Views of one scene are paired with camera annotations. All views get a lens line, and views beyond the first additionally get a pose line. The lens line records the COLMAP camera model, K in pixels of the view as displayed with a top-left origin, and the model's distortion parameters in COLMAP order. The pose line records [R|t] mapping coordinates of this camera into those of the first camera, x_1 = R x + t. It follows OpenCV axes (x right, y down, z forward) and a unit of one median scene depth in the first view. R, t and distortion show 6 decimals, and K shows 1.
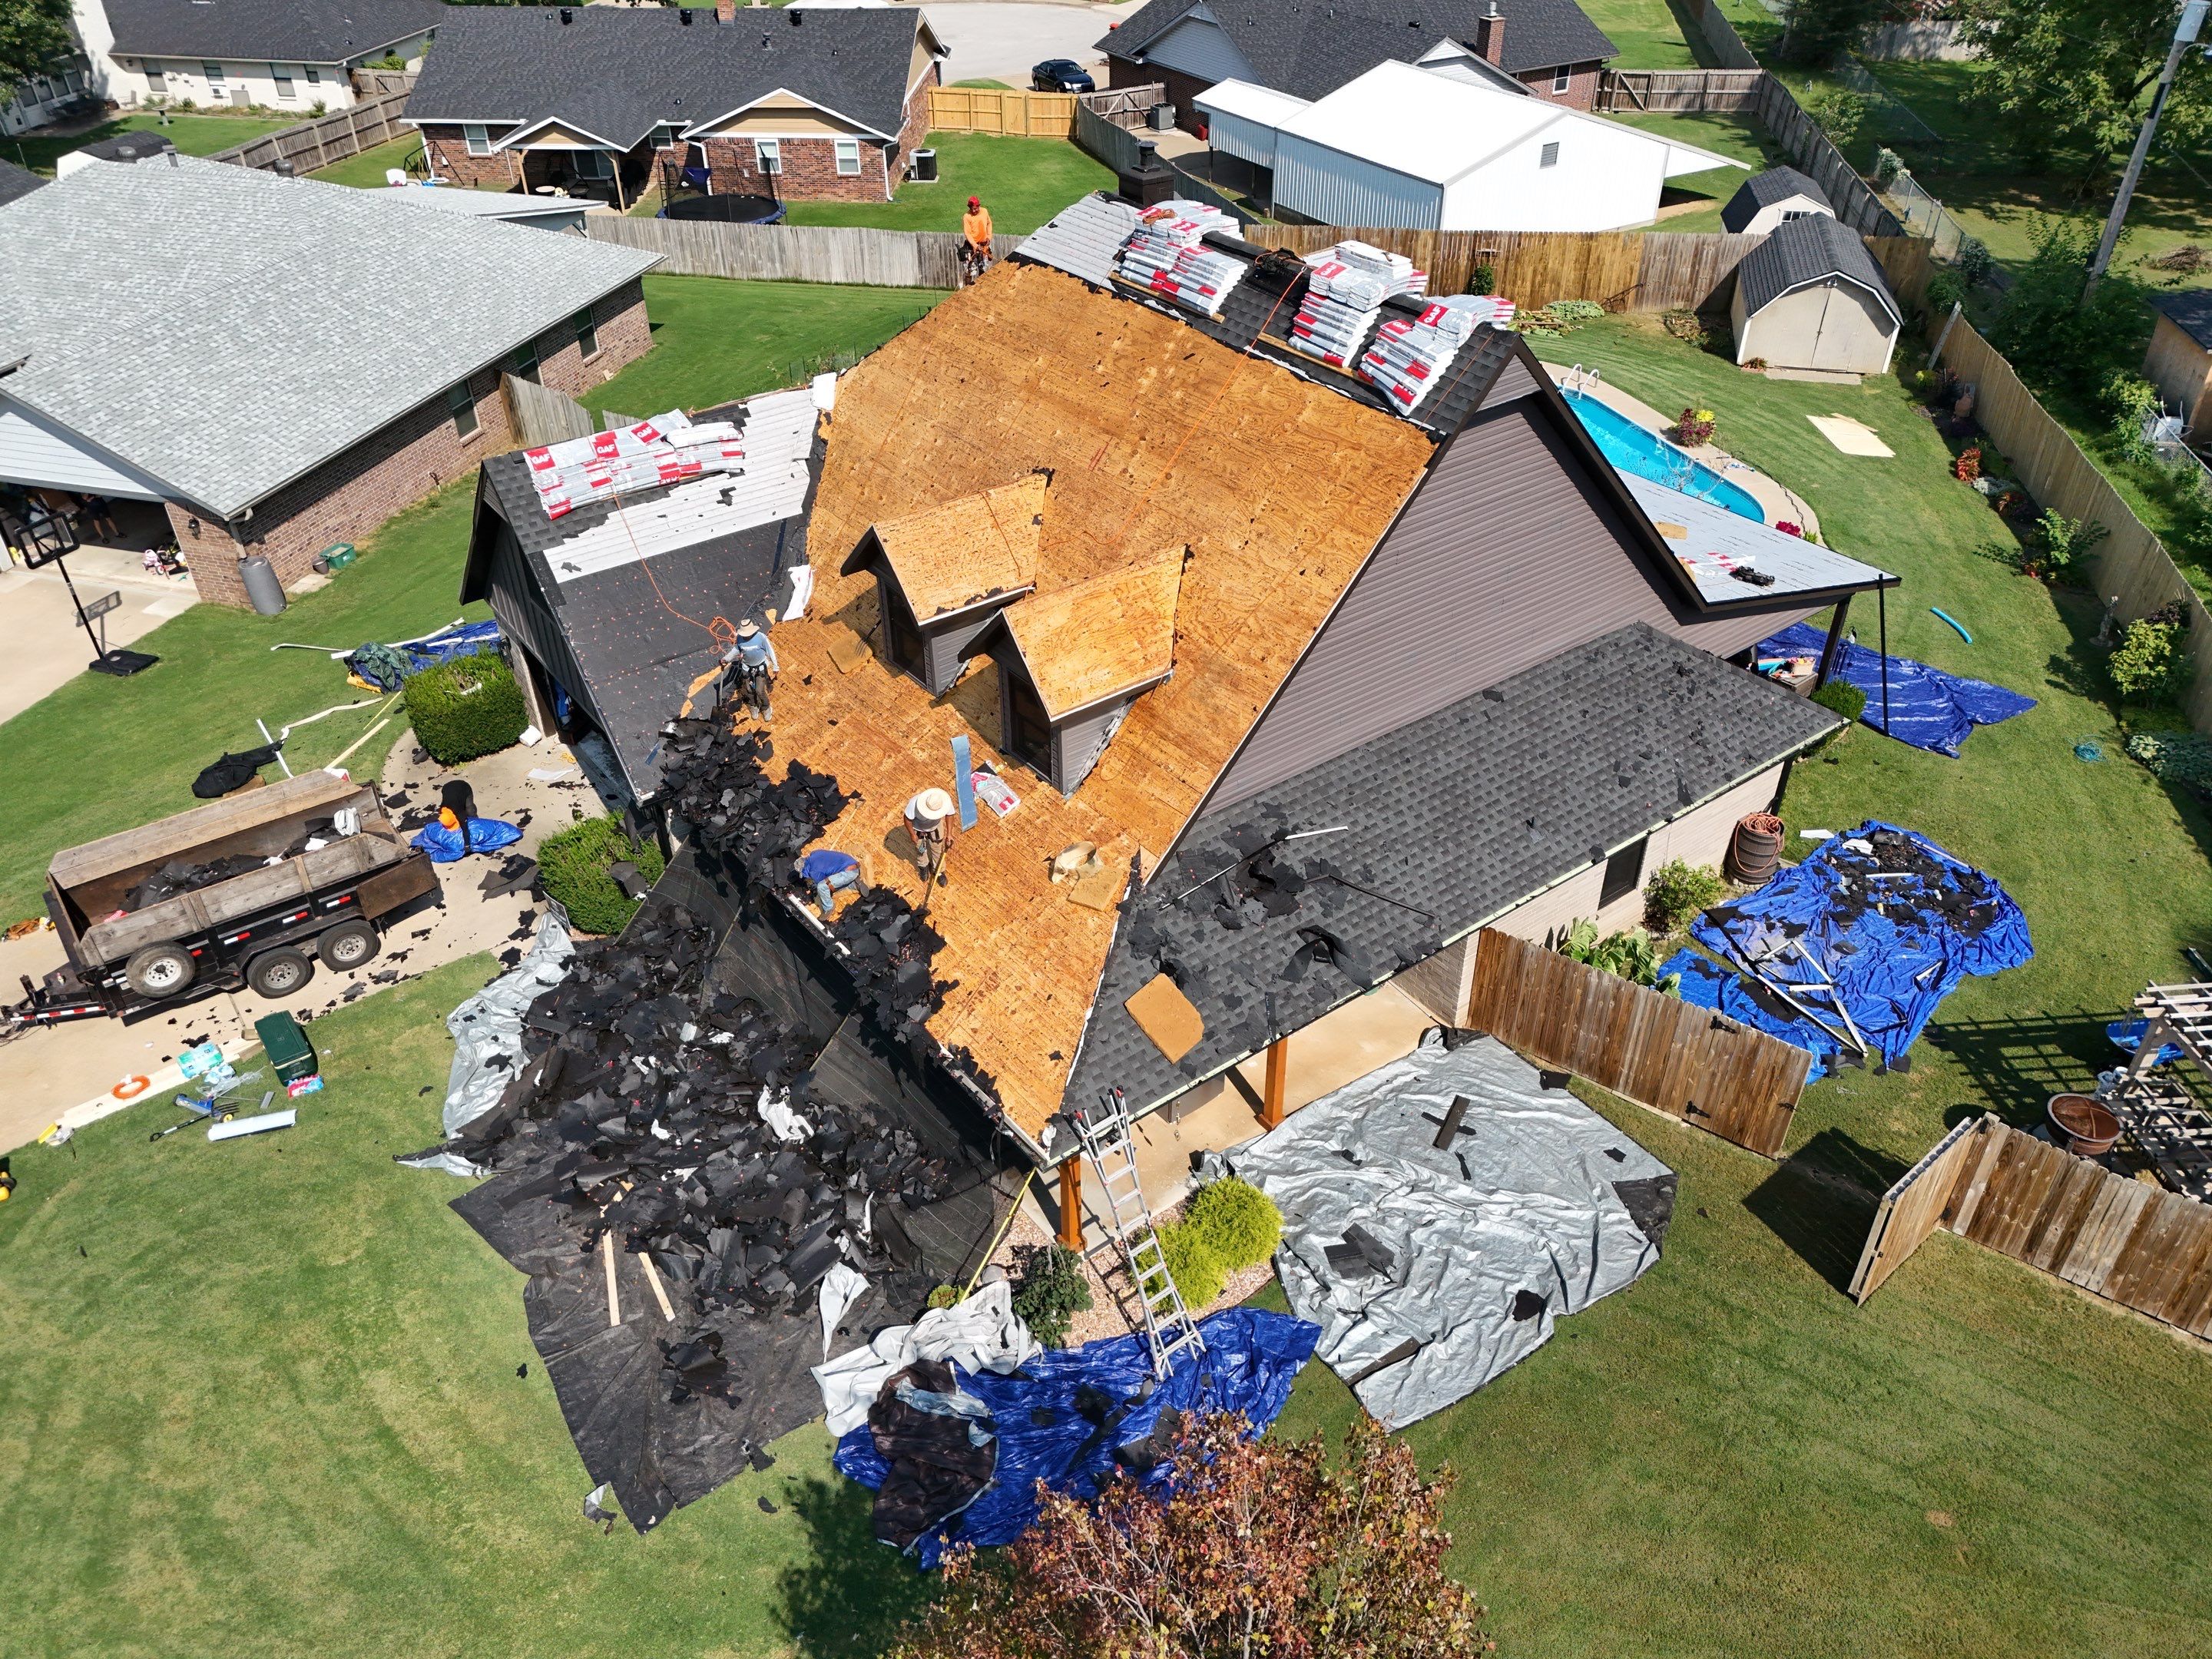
lens RADIAL K [[1549.8, 0, 1106.0], [0, 1549.8, 829.5], [0, 0, 1]] dist [0.051772, -0.059303]
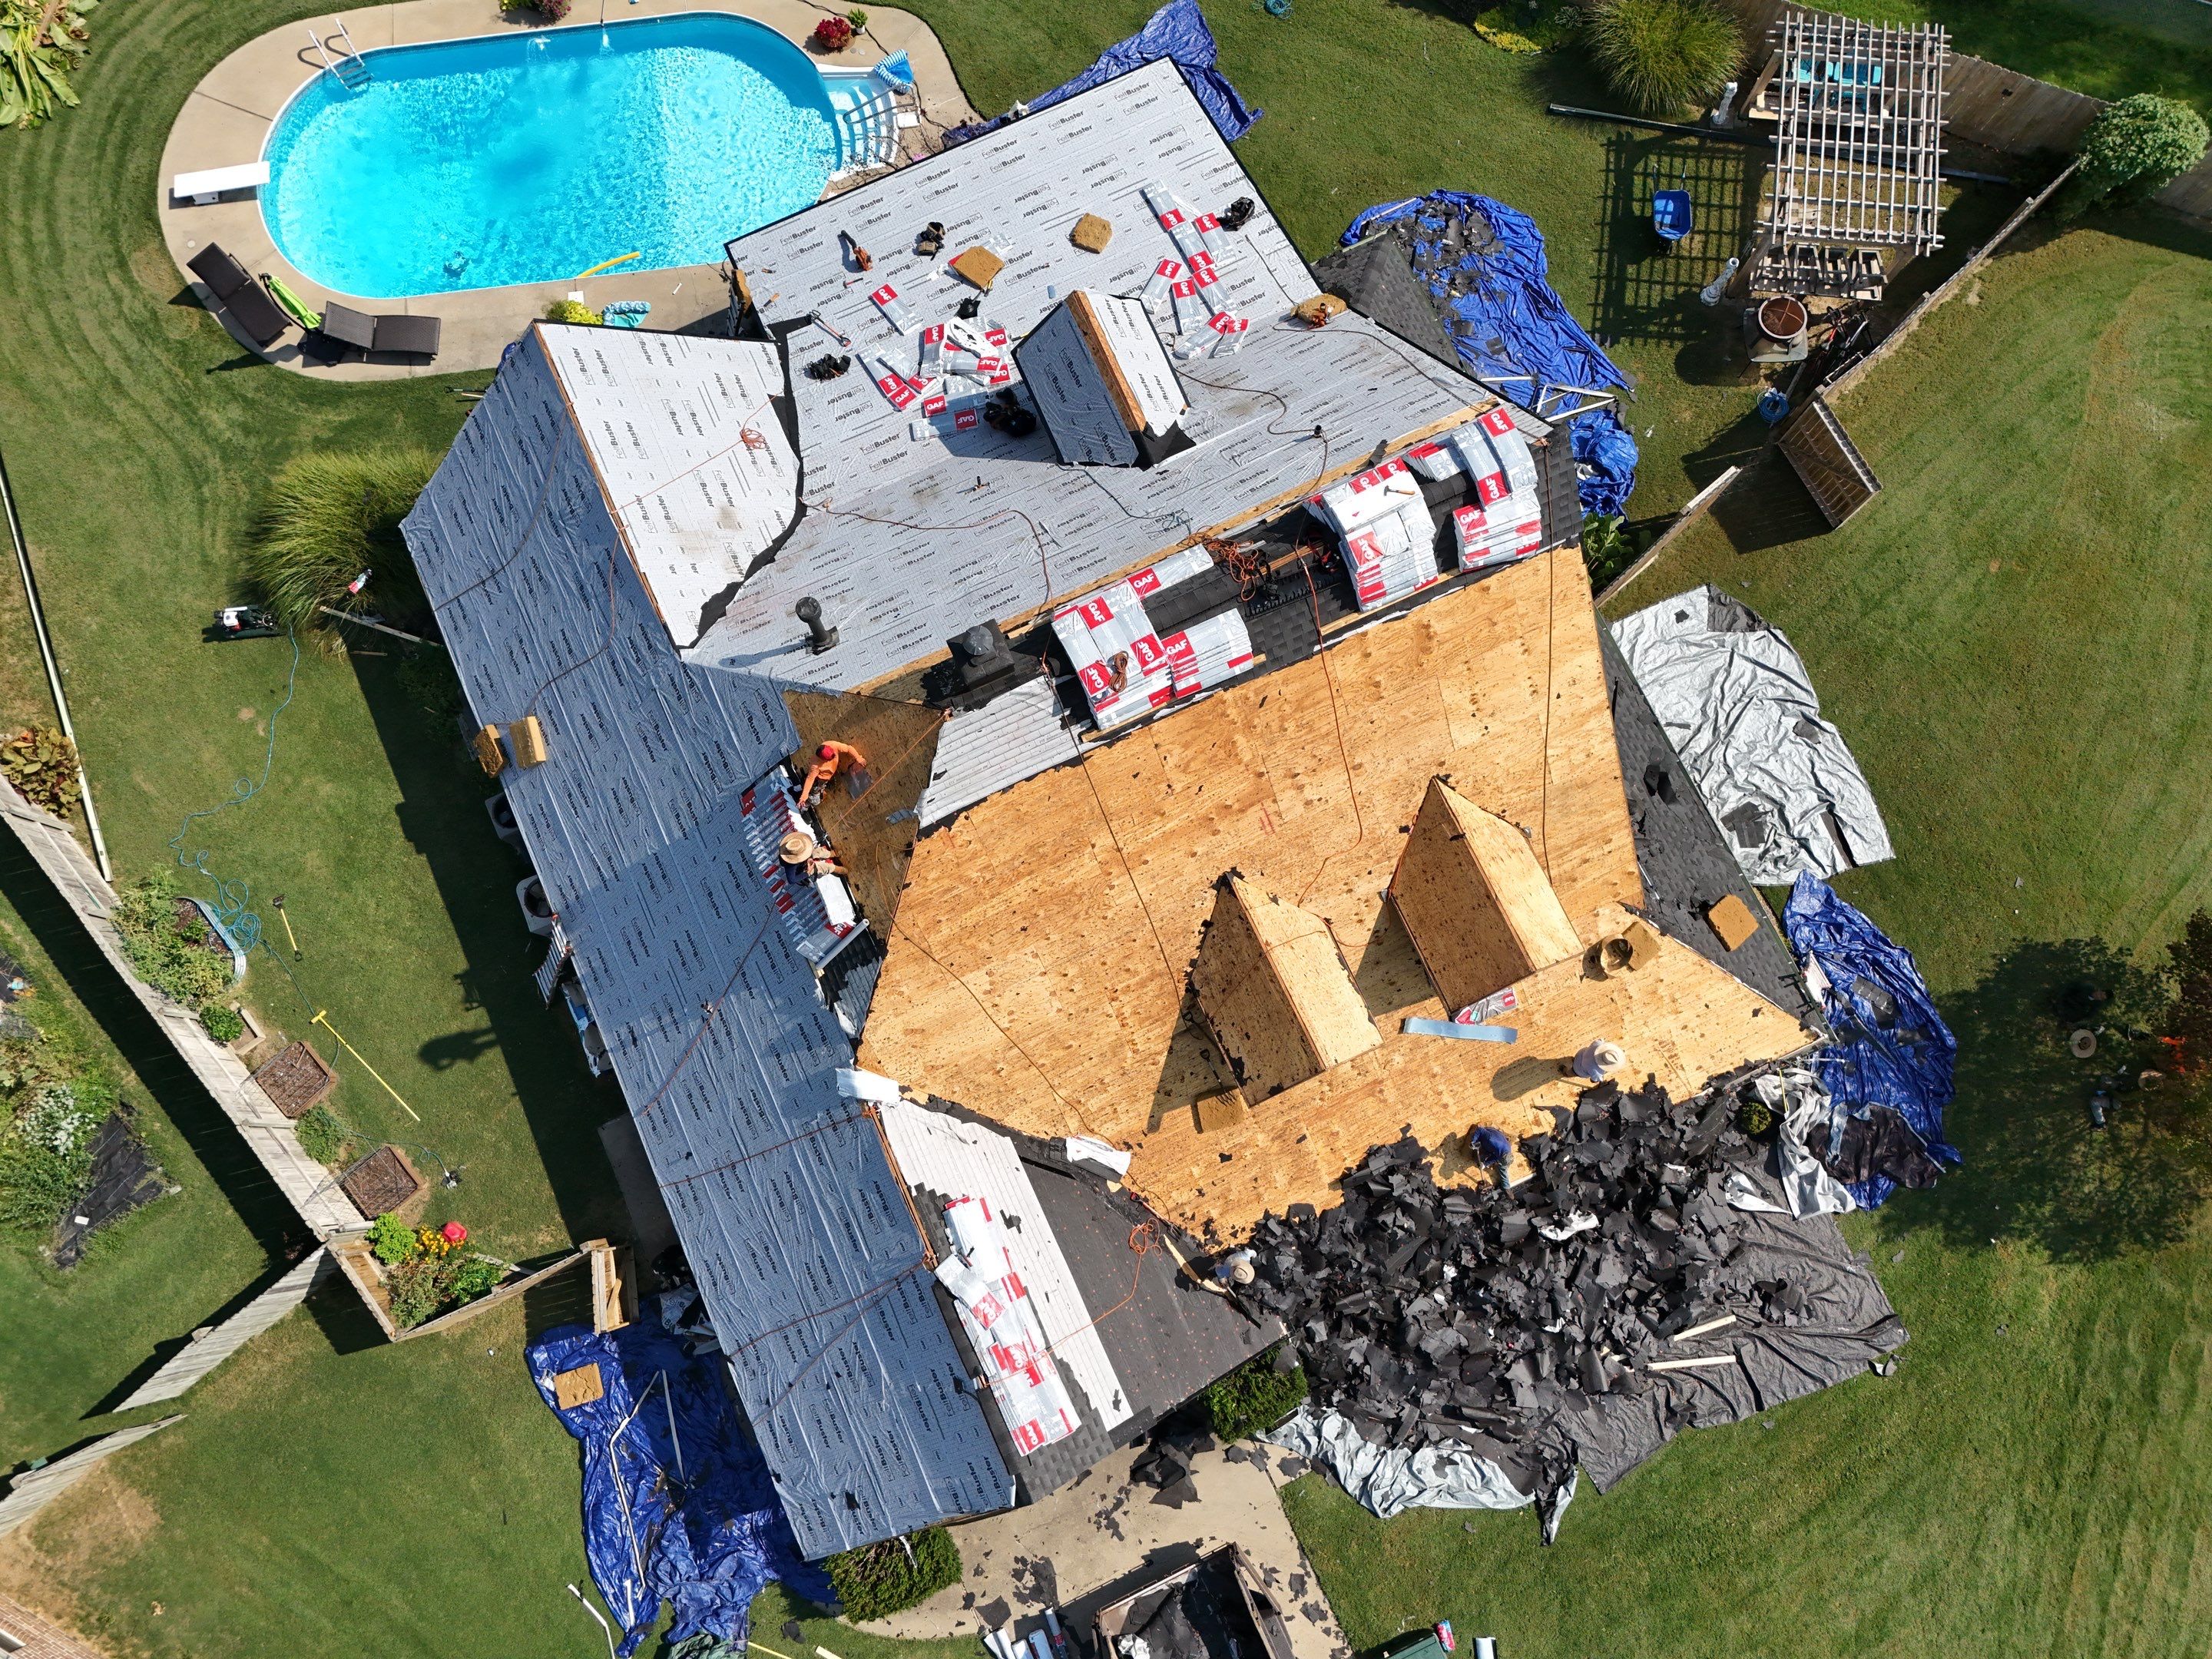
lens RADIAL K [[1549.8, 0, 1106.0], [0, 1549.8, 829.5], [0, 0, 1]] dist [0.051772, -0.059303]
pose [[0.221790, -0.956901, 0.187481, -0.206905], [0.608643, 0.286071, 0.740079, -0.989704], [-0.761815, -0.050034, 0.645859, 0.458654]]
